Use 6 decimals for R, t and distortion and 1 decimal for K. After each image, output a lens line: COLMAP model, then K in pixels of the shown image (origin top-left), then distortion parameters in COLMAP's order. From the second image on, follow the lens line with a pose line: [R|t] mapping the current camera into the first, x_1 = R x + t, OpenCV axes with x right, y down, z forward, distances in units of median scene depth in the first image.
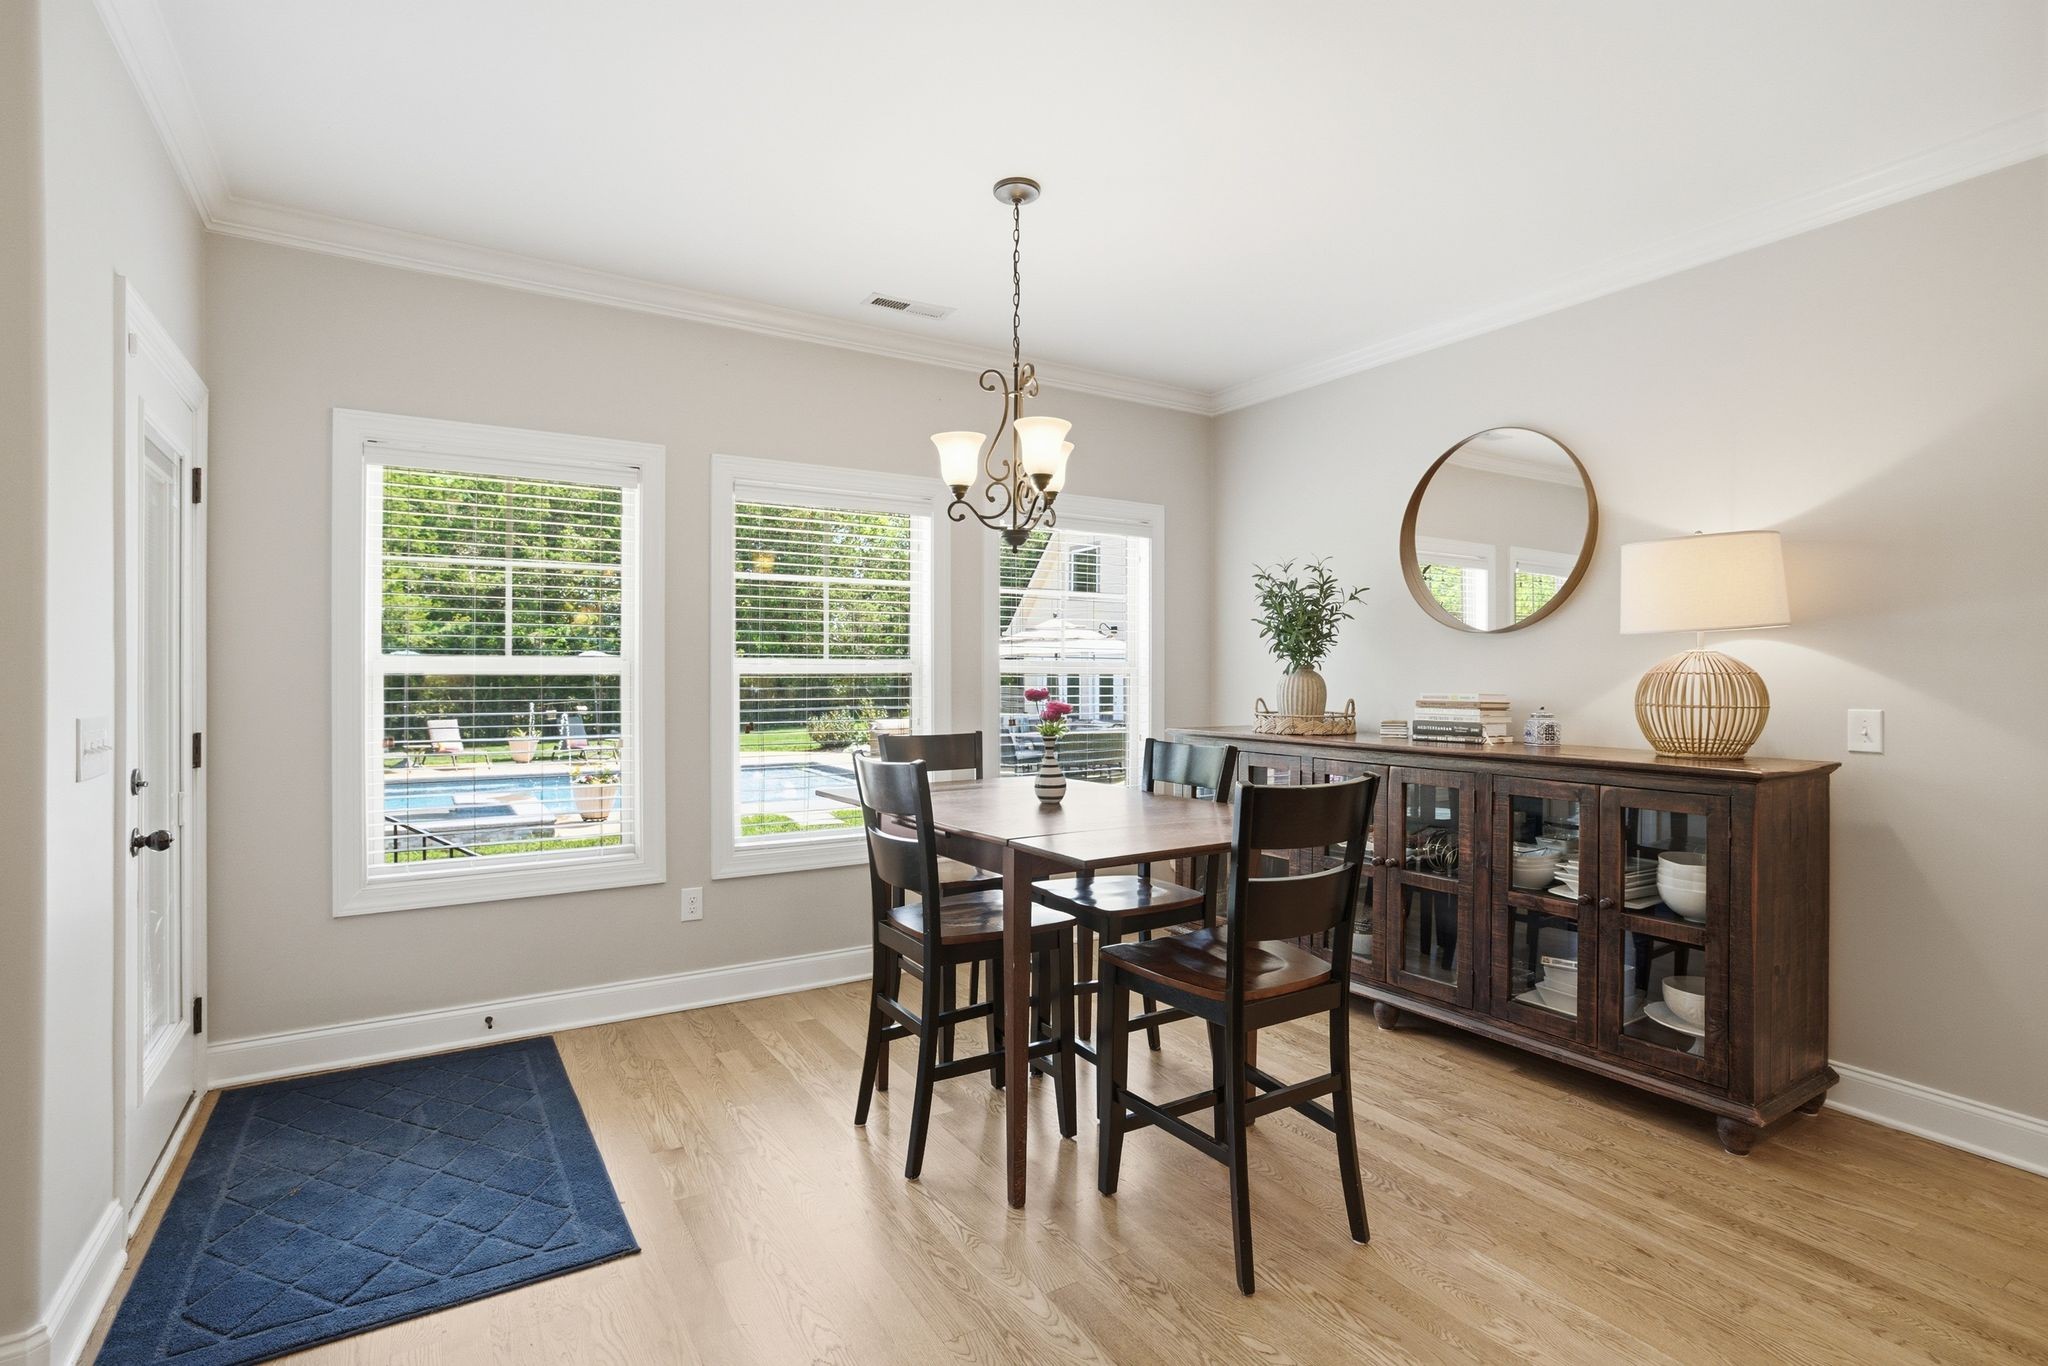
lens RADIAL K [[989.8, 0, 1027.7], [0, 989.8, 670.7], [0, 0, 1]] dist [-0.042835, 0.031254]
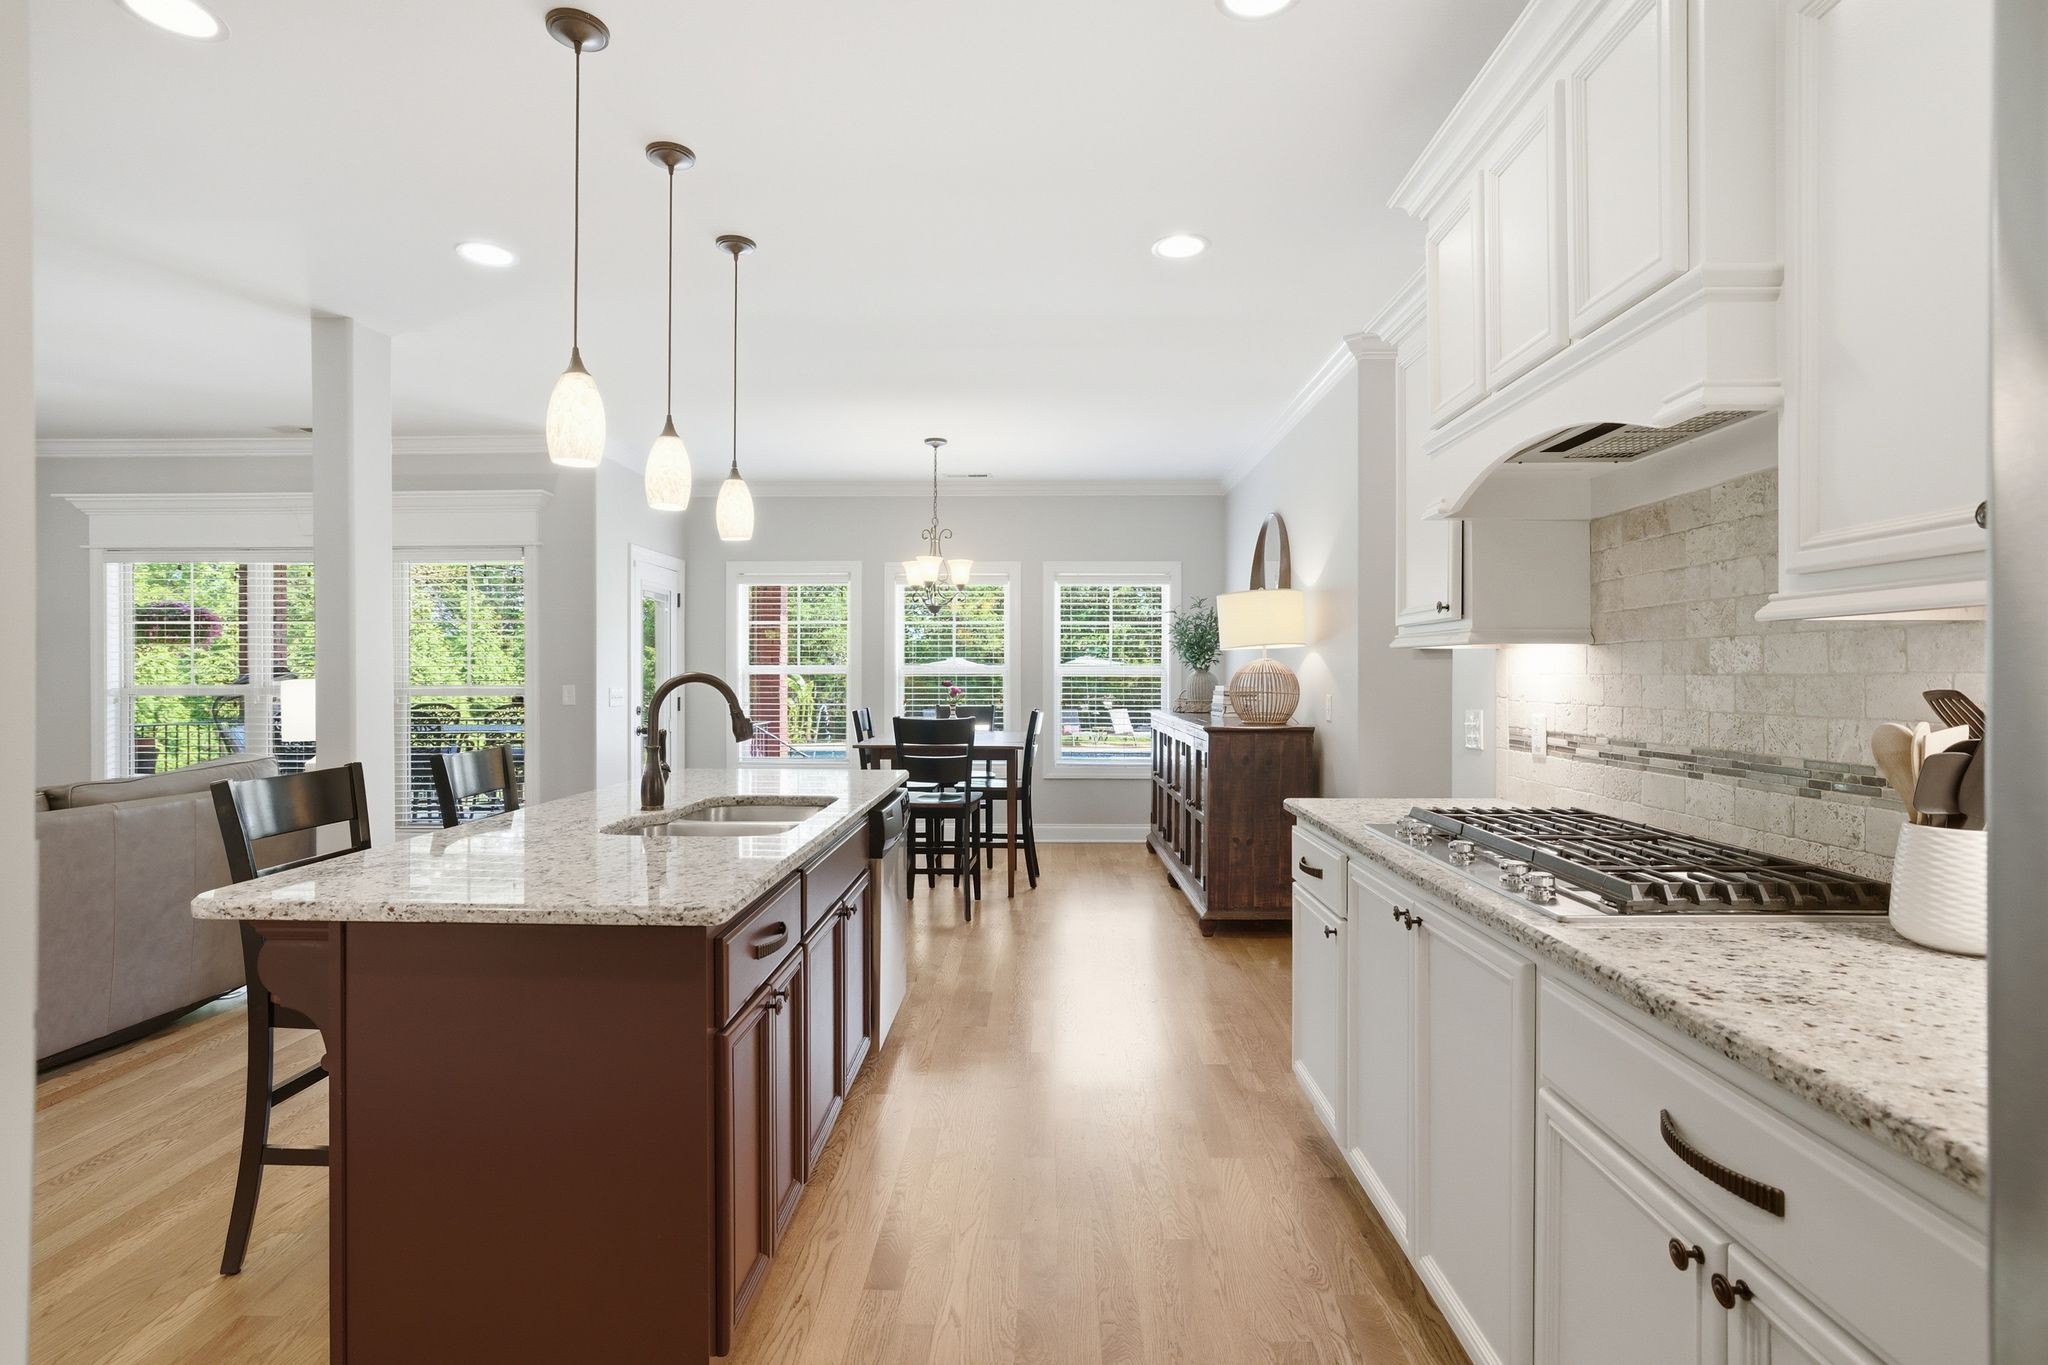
lens RADIAL K [[989.8, 0, 1027.7], [0, 989.8, 670.2], [0, 0, 1]] dist [-0.042835, 0.031254]
pose [[0.838820, -0.002520, -0.544403, 1.465479], [0.000680, 0.999993, -0.003581, 0.002447], [0.544408, 0.002634, 0.838816, -0.735195]]
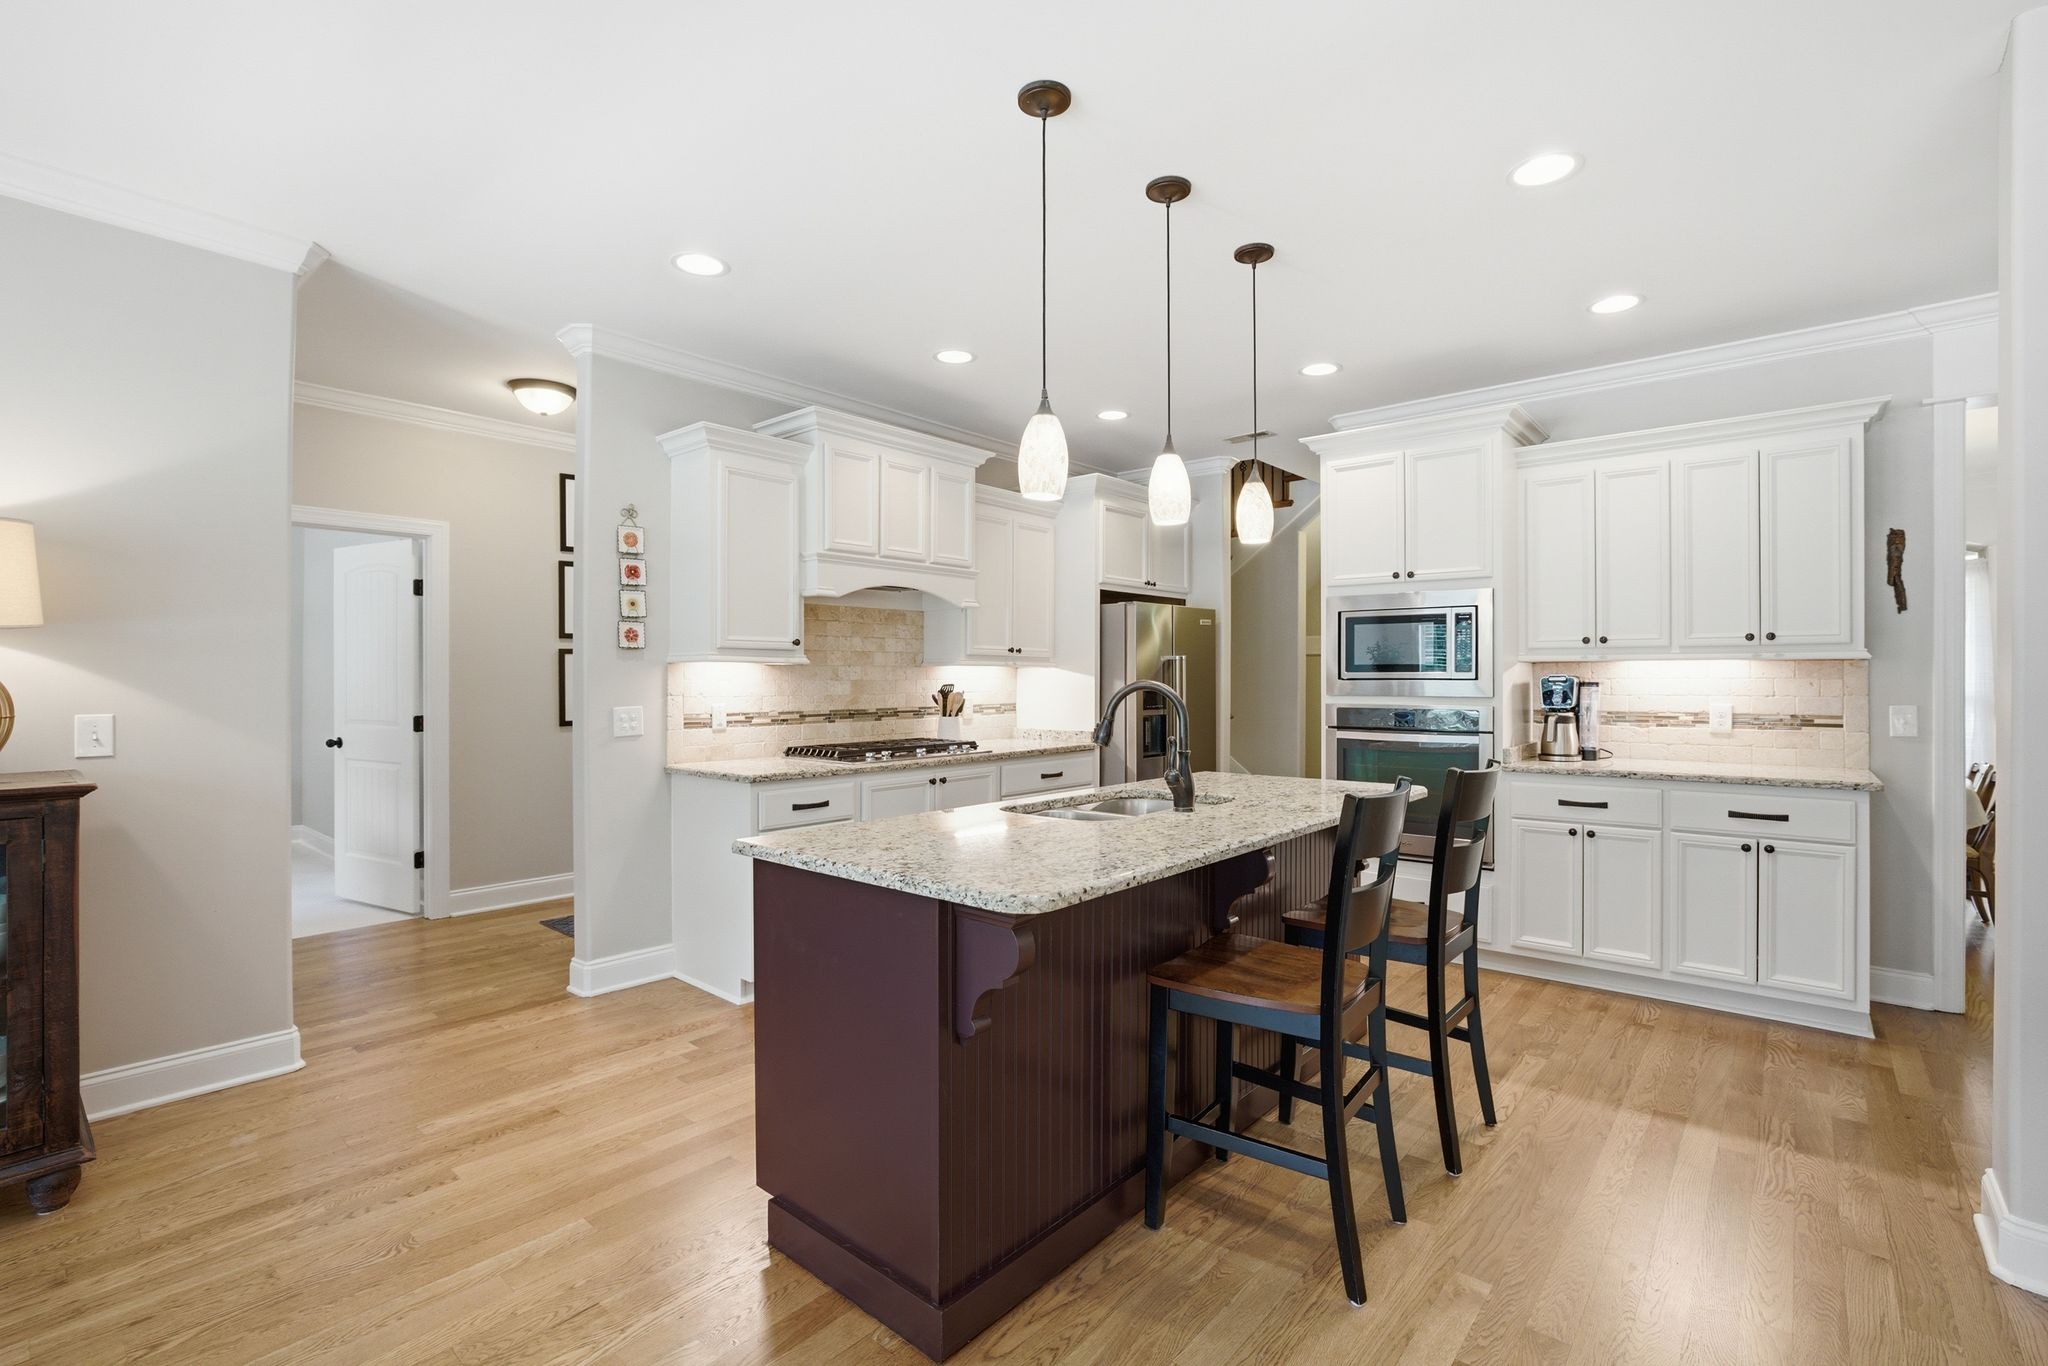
lens RADIAL K [[909.9, 0, 1026.0], [0, 909.9, 676.8], [0, 0, 1]] dist [-0.023078, 0.001229]
pose [[-0.301912, 0.003178, 0.953331, -0.315671], [-0.001319, 0.999992, -0.003752, 0.002598], [-0.953335, -0.002390, -0.301905, 0.375194]]
